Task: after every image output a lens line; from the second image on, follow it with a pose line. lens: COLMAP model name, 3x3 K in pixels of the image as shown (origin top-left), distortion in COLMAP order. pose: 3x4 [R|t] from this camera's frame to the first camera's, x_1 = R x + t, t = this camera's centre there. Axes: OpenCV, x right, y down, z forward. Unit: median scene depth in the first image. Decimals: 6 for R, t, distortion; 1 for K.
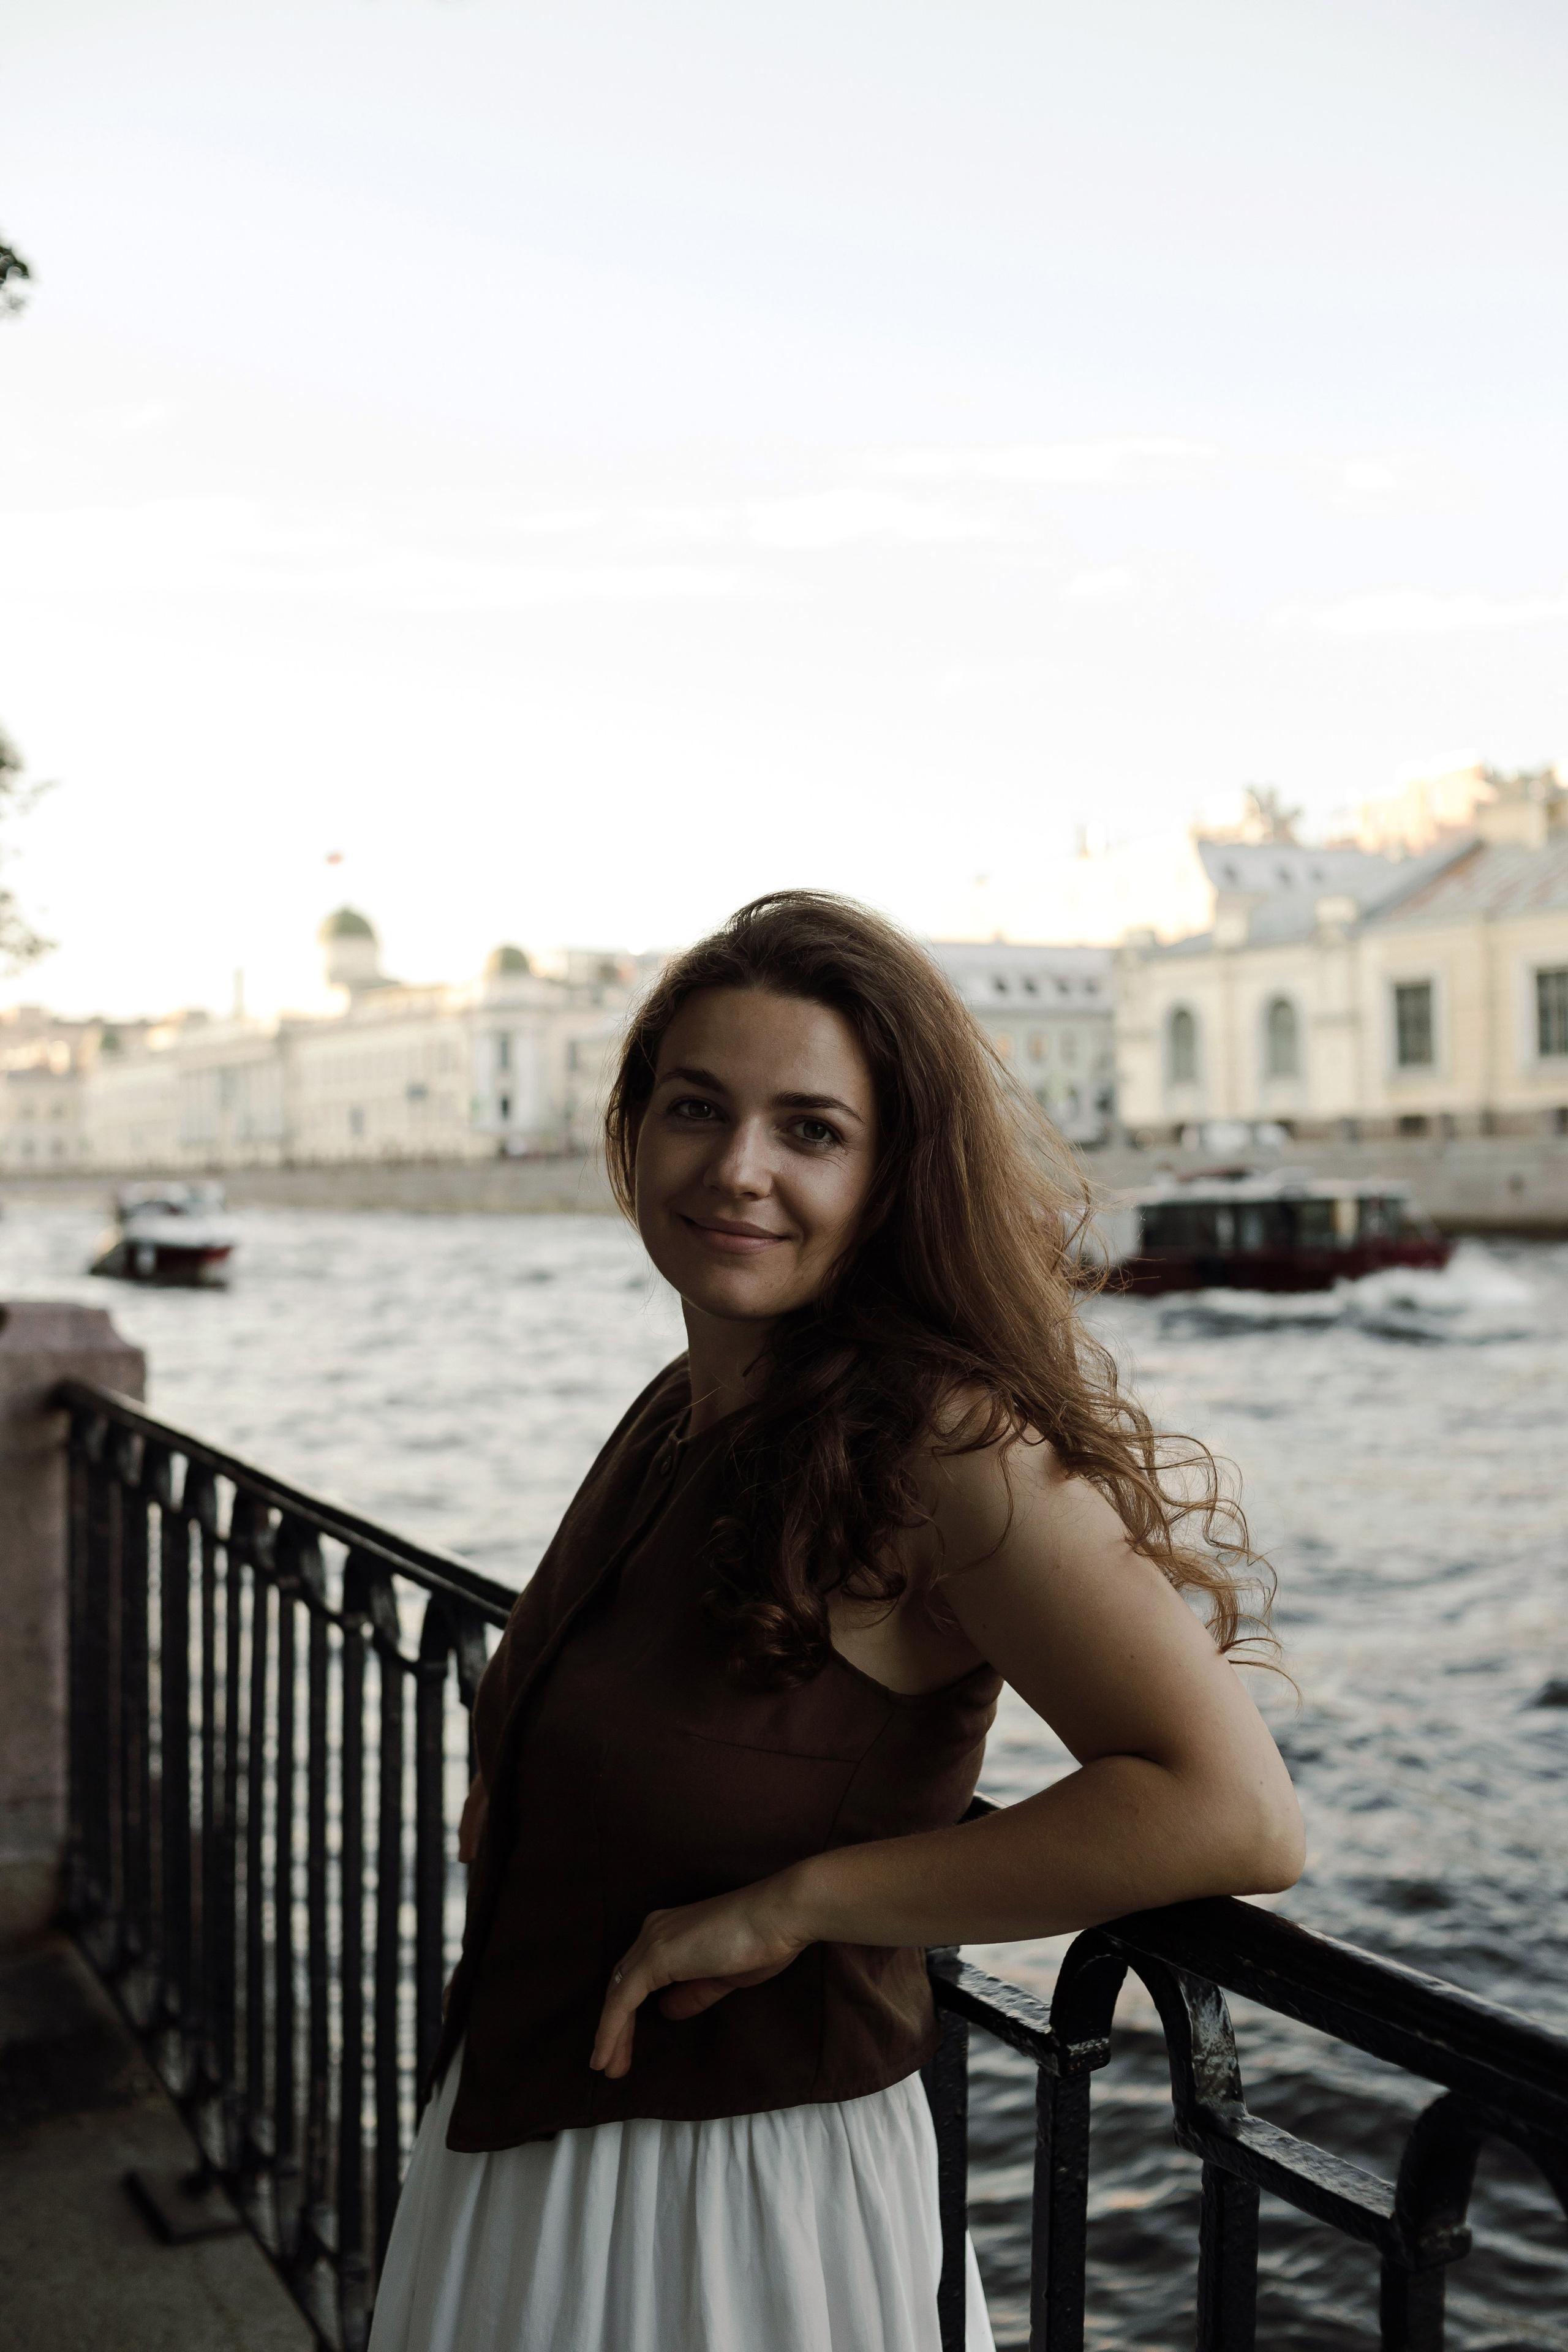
lens RADIAL K [[2335.7, 0, 784.0], [0, 2335.7, 1176.0], [0, 0, 1]] dist [-0.173646, 0.267371]
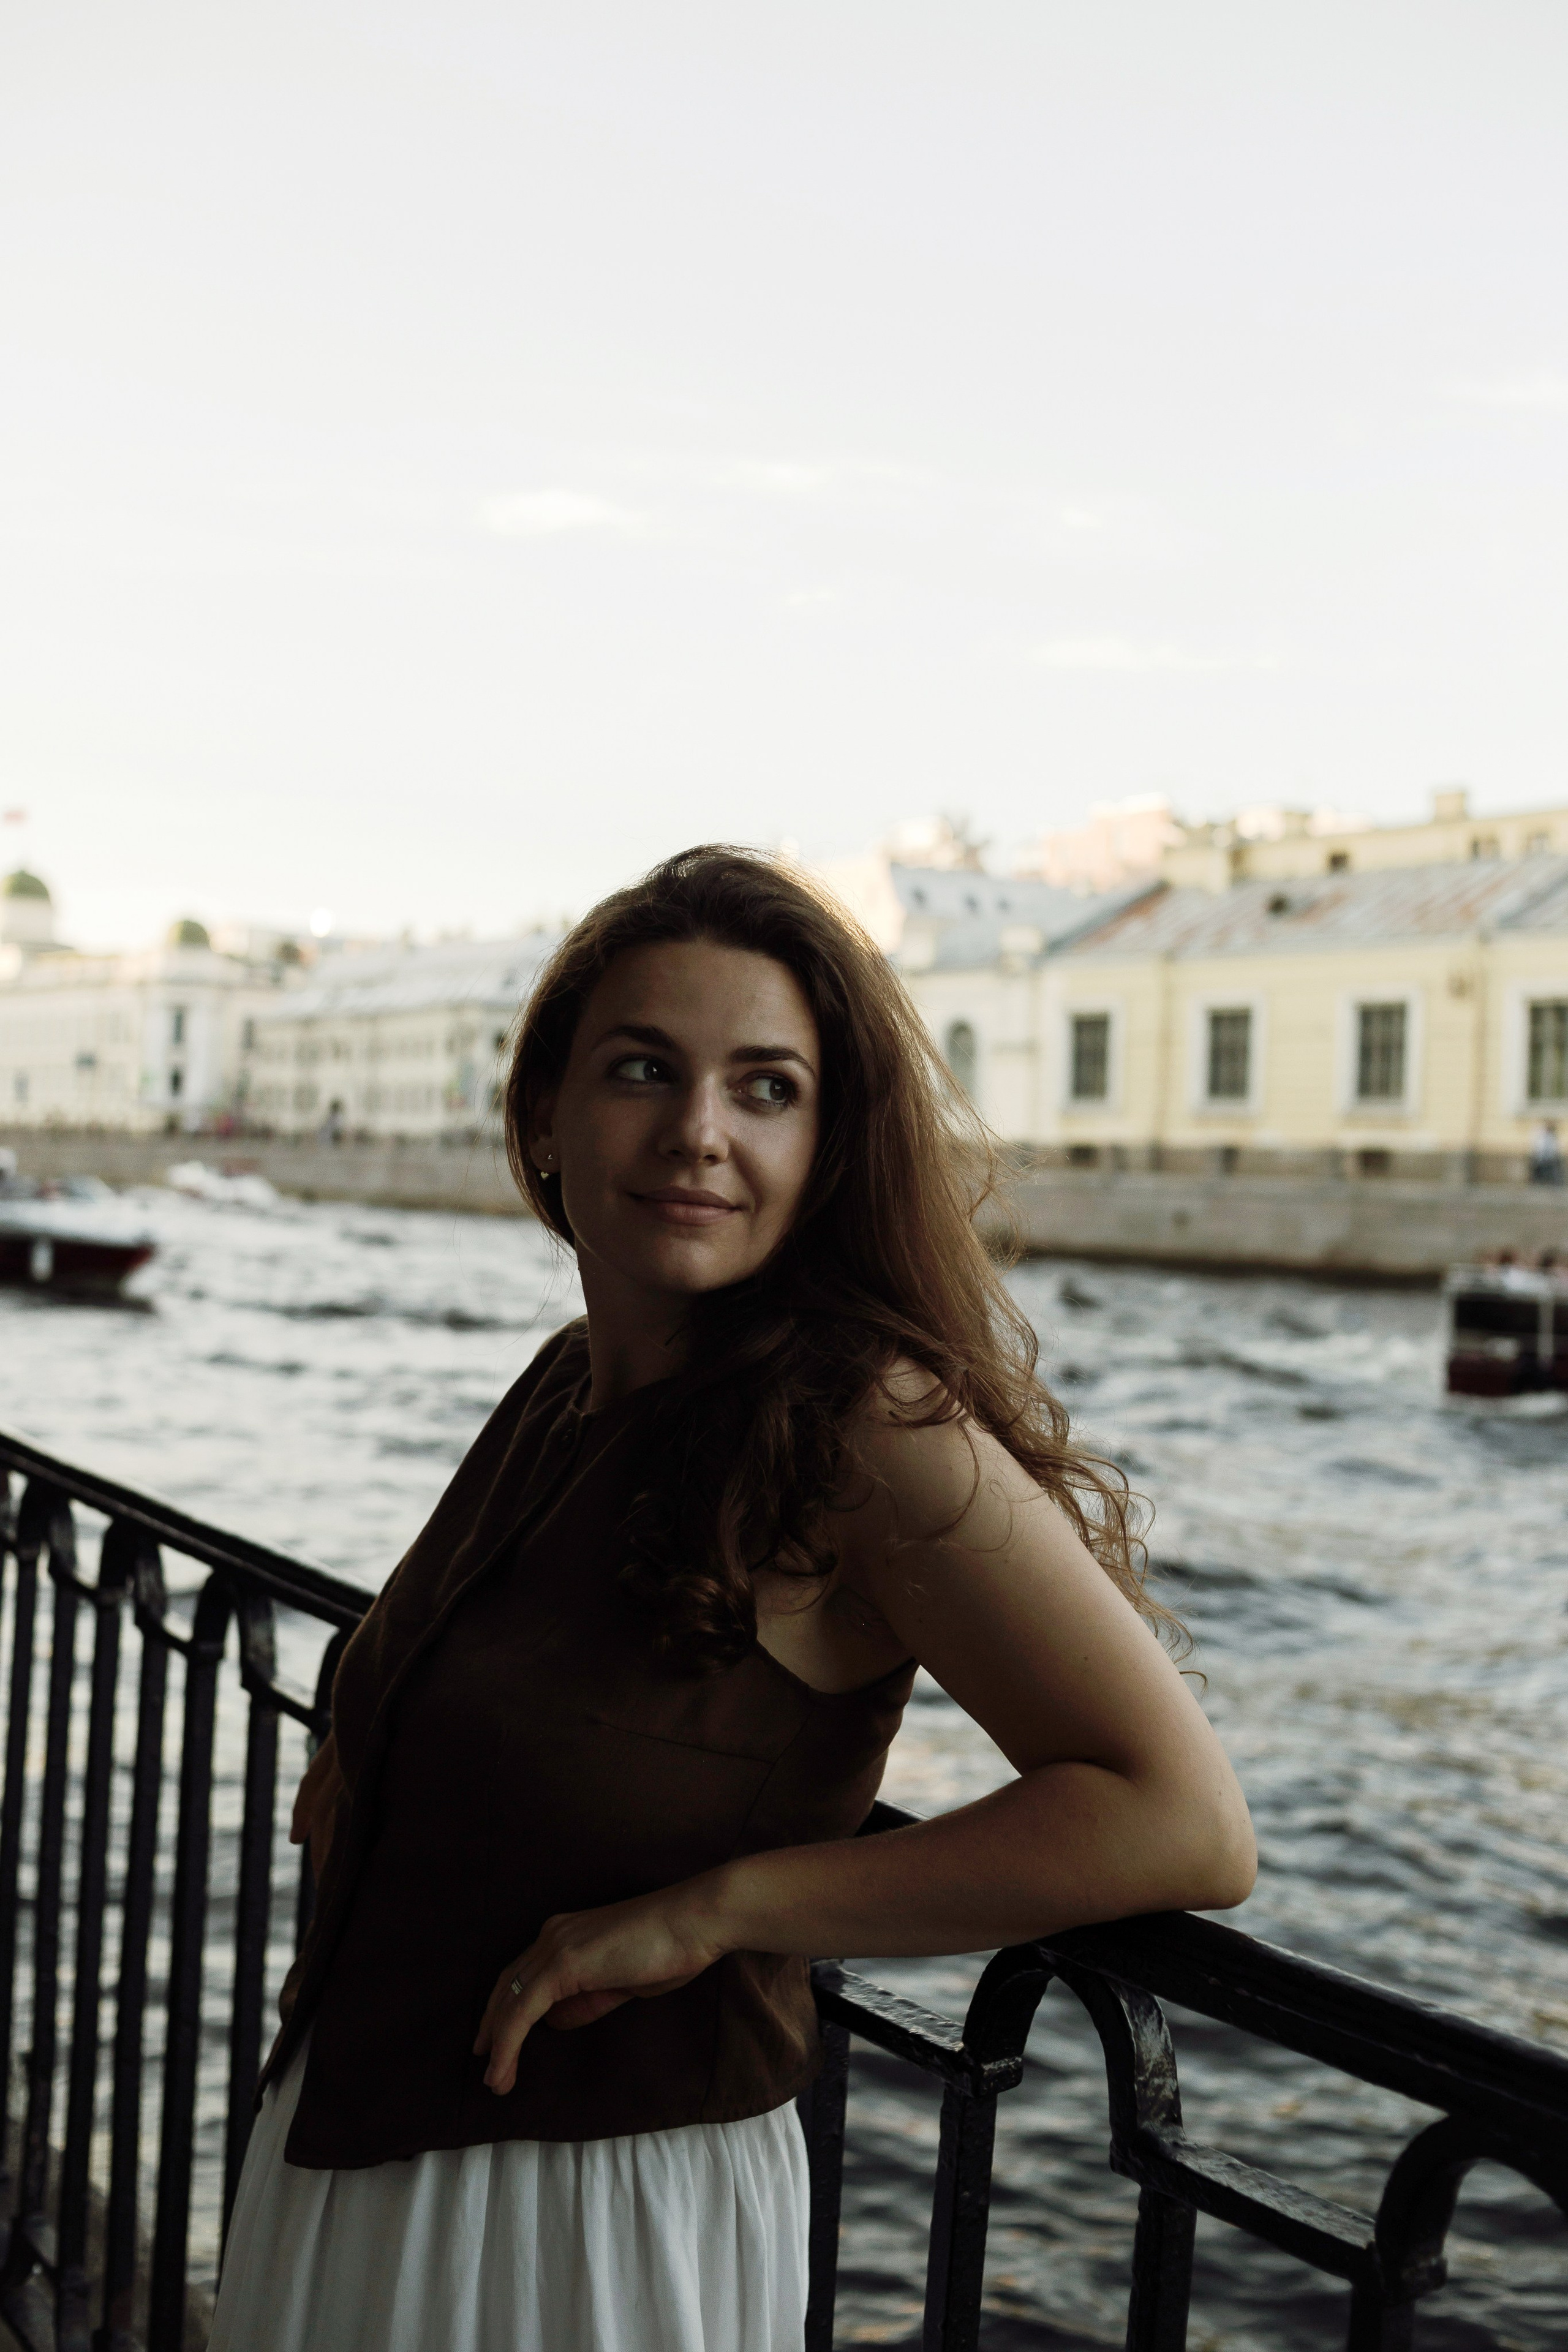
lens RADIAL K [[2335.7, 0, 784.0], [0, 2335.7, 1176.0], [0, 0, 1]] dist [-0.173646, 0.267371]
pose [[0.988207, 0.059096, 0.141261, -0.104180], [-0.058875, 0.998249, -0.005743, 0.019323], [-0.141353, -0.002641, 0.989956, 0.063425]]
